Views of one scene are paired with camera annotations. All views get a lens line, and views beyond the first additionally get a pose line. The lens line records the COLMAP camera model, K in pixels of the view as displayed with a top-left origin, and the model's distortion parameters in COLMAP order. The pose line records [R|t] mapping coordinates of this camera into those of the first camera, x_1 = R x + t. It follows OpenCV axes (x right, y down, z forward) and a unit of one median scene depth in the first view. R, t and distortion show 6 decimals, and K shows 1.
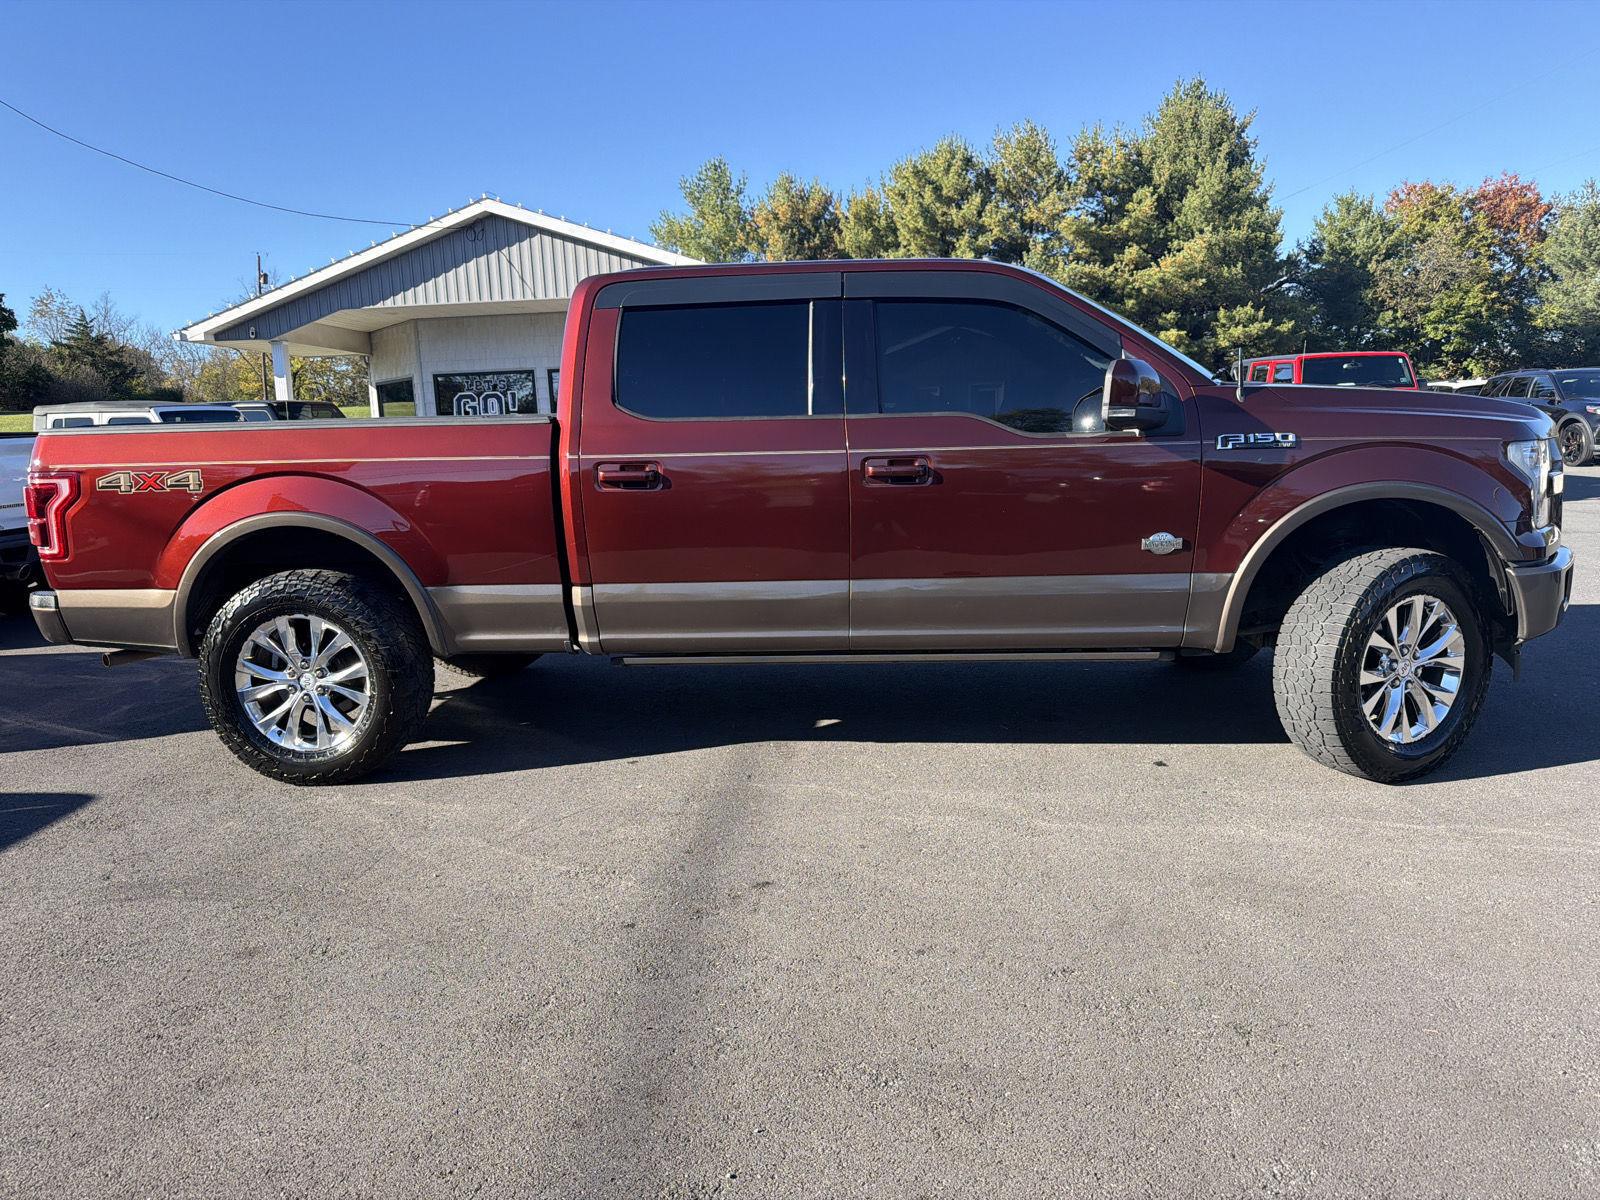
lens RADIAL K [[1219.3, 0, 784.7], [0, 1219.3, 612.9], [0, 0, 1]] dist [0.028066, -0.043117]
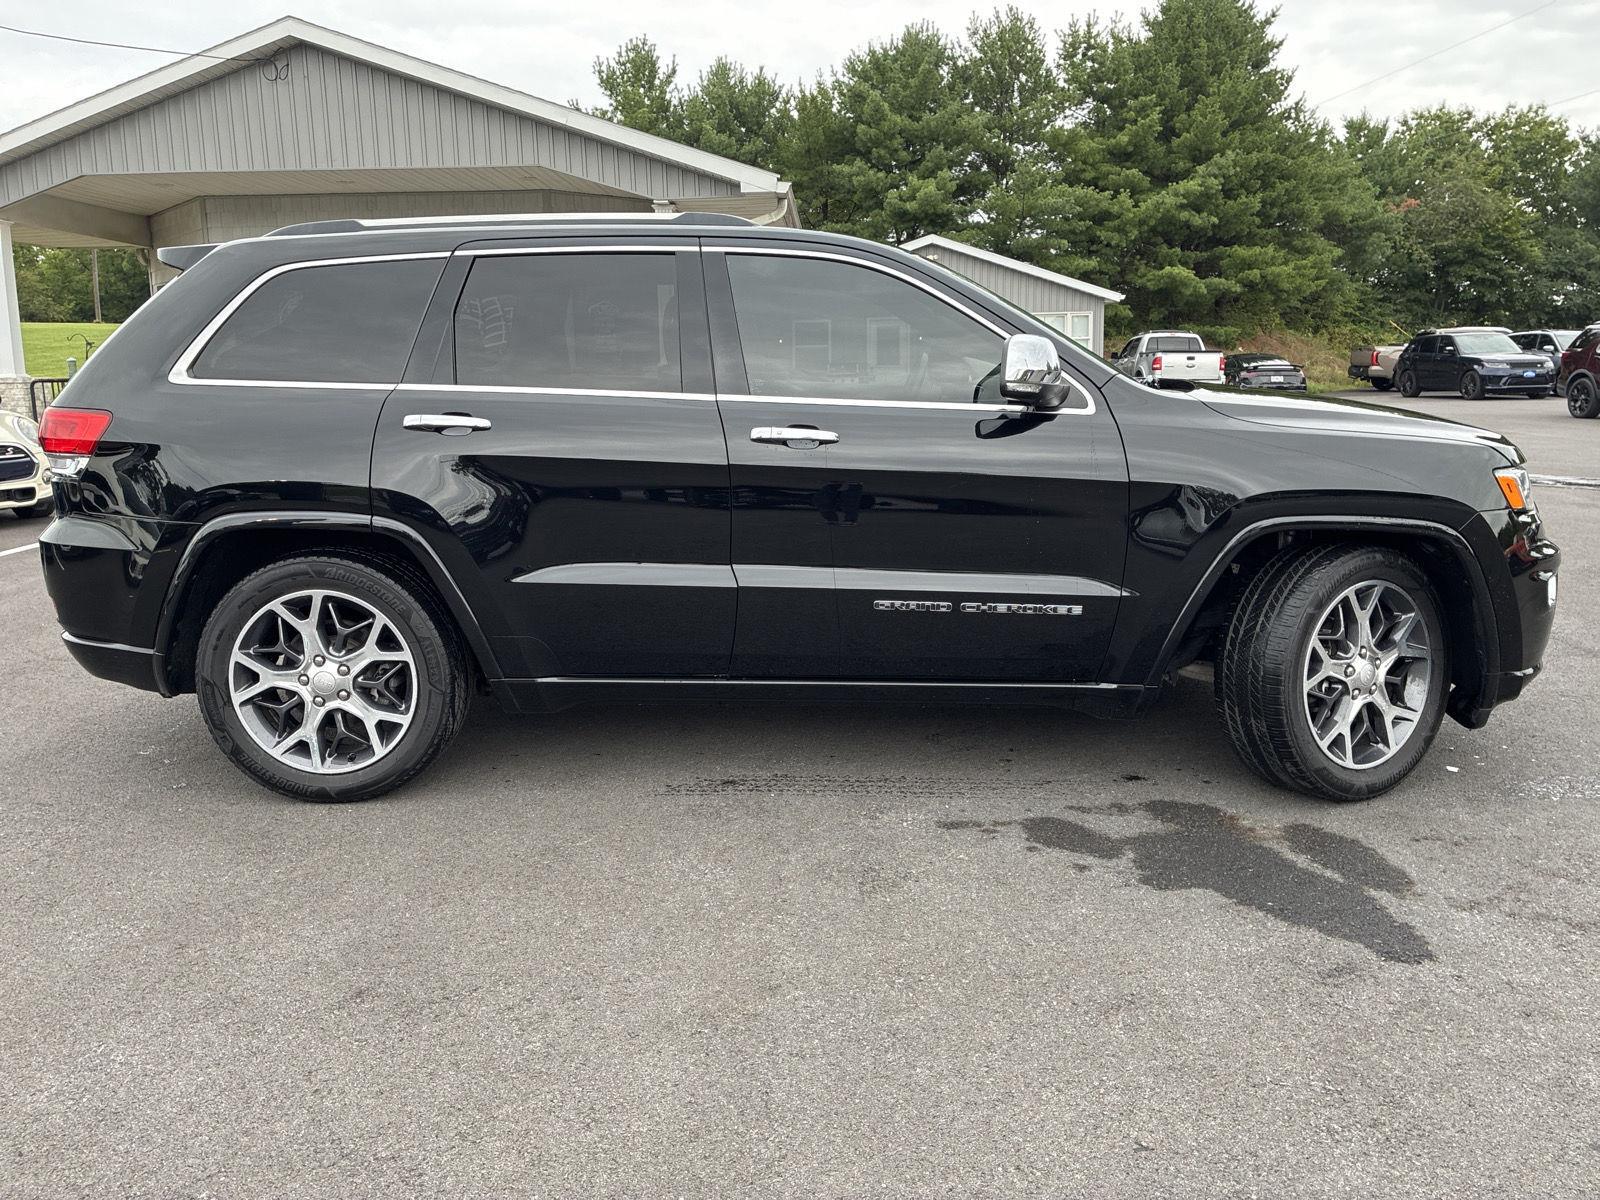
lens RADIAL K [[1219.3, 0, 816.0], [0, 1219.3, 599.3], [0, 0, 1]] dist [0.028066, -0.043117]
pose [[0.996121, 0.009999, 0.087423, -0.004541], [-0.013084, 0.999309, 0.034788, -0.022194], [-0.087014, -0.035797, 0.995564, 0.158089]]
